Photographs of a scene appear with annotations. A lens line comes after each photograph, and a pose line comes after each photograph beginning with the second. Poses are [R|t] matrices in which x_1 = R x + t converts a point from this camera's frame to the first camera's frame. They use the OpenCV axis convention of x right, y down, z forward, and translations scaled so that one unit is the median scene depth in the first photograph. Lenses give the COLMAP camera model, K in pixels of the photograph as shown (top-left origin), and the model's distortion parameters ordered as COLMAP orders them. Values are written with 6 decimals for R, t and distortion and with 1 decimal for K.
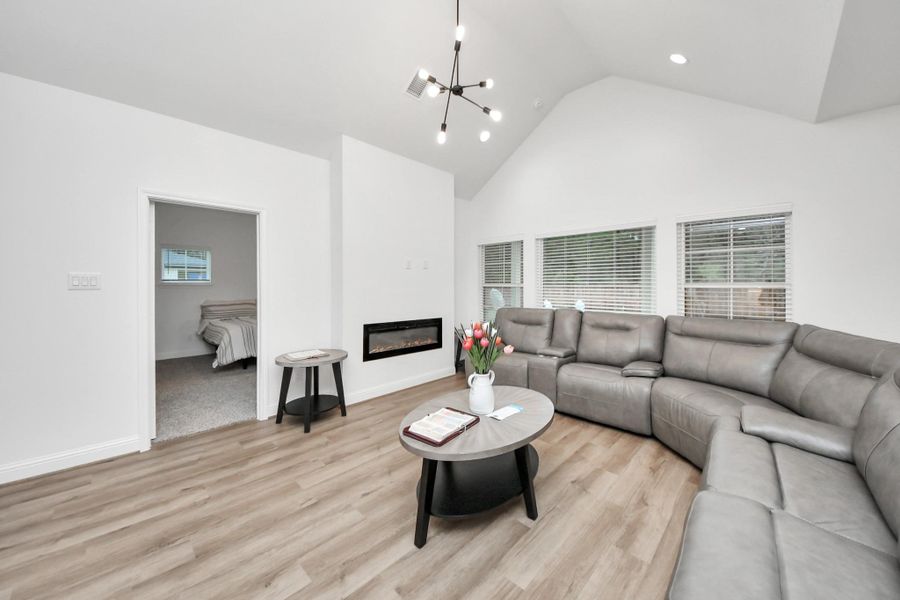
lens RADIAL K [[328.1, 0, 449.7], [0, 328.1, 283.5], [0, 0, 1]] dist [0.019309, -0.011124]
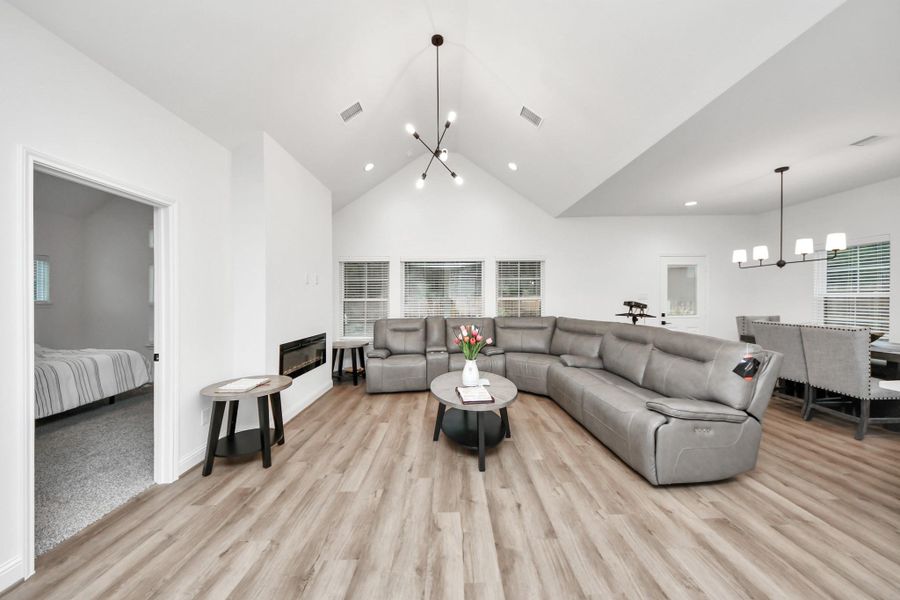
lens RADIAL K [[319.4, 0, 453.8], [0, 319.4, 300.8], [0, 0, 1]] dist [0.017578, -0.009990]
pose [[0.703934, -0.010906, 0.710182, -0.686702], [0.006993, 0.999940, 0.008424, 0.000831], [-0.710231, -0.000964, 0.703968, 0.033939]]
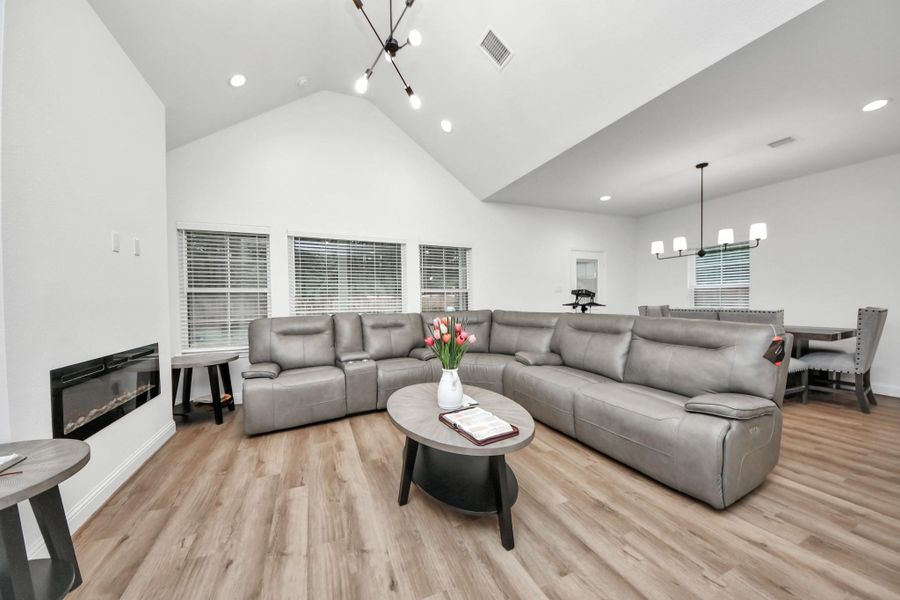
lens RADIAL K [[321.9, 0, 452.2], [0, 321.9, 304.6], [0, 0, 1]] dist [0.016551, -0.010293]
pose [[0.374626, -0.026084, 0.926809, -0.559281], [0.011173, 0.999659, 0.023618, 0.043330], [-0.927109, 0.001507, 0.374790, 0.453066]]
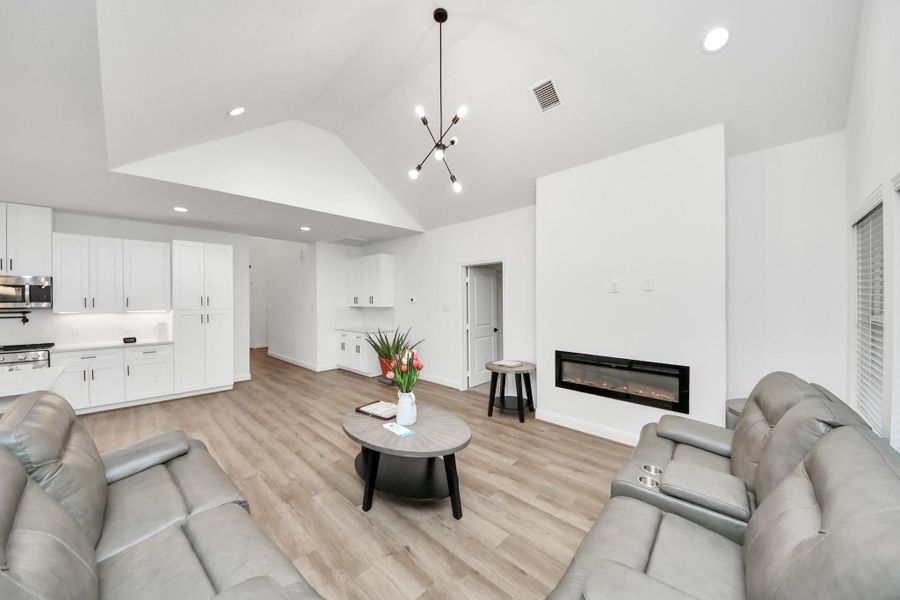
lens RADIAL K [[319.4, 0, 453.8], [0, 319.4, 300.8], [0, 0, 1]] dist [0.017578, -0.009990]
pose [[0.008573, 0.002257, -0.999961, 0.920871], [0.012729, 0.999916, 0.002366, -0.047285], [0.999882, -0.012749, 0.008544, 0.837414]]
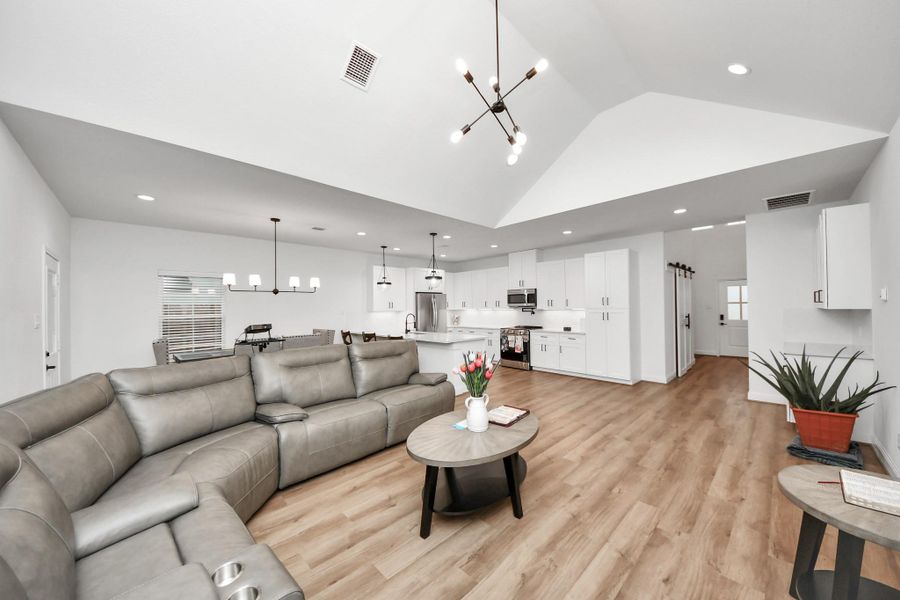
lens RADIAL K [[321.9, 0, 452.2], [0, 321.9, 304.6], [0, 0, 1]] dist [0.016551, -0.010293]
pose [[-0.999767, 0.011562, 0.018218, 0.115906], [0.011365, 0.999876, -0.010920, -0.028313], [-0.018342, -0.010711, -0.999774, 1.527778]]
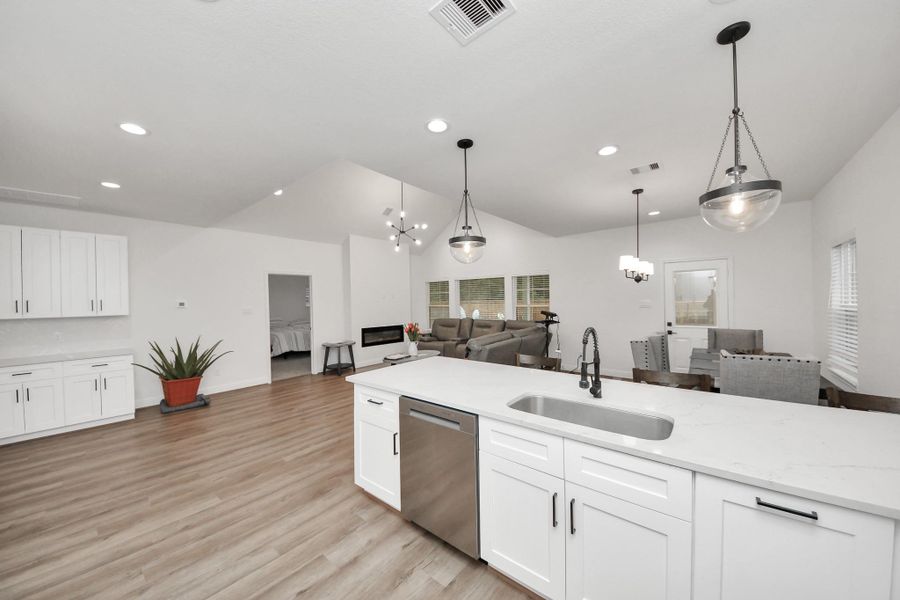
lens RADIAL K [[319.4, 0, 453.8], [0, 319.4, 300.8], [0, 0, 1]] dist [0.017578, -0.009990]
pose [[0.995578, -0.019417, 0.091914, 0.142275], [0.018792, 0.999794, 0.007662, -0.056291], [-0.092044, -0.005901, 0.995737, -1.191562]]
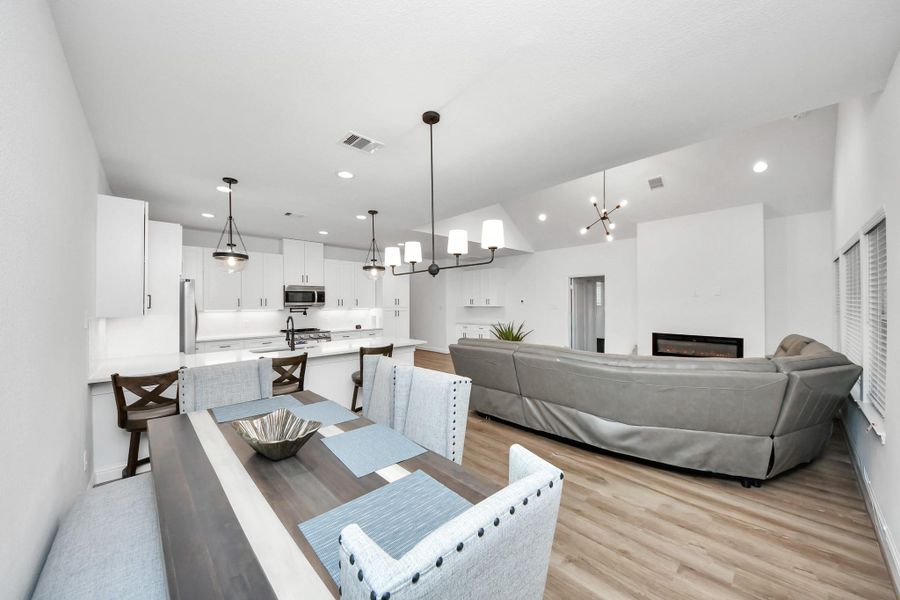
lens RADIAL K [[319.4, 0, 453.8], [0, 319.4, 300.8], [0, 0, 1]] dist [0.017578, -0.009990]
pose [[-0.014704, -0.005684, -0.999876, 1.706300], [0.009921, 0.999934, -0.005830, -0.046680], [0.999843, -0.010006, -0.014647, 0.032196]]
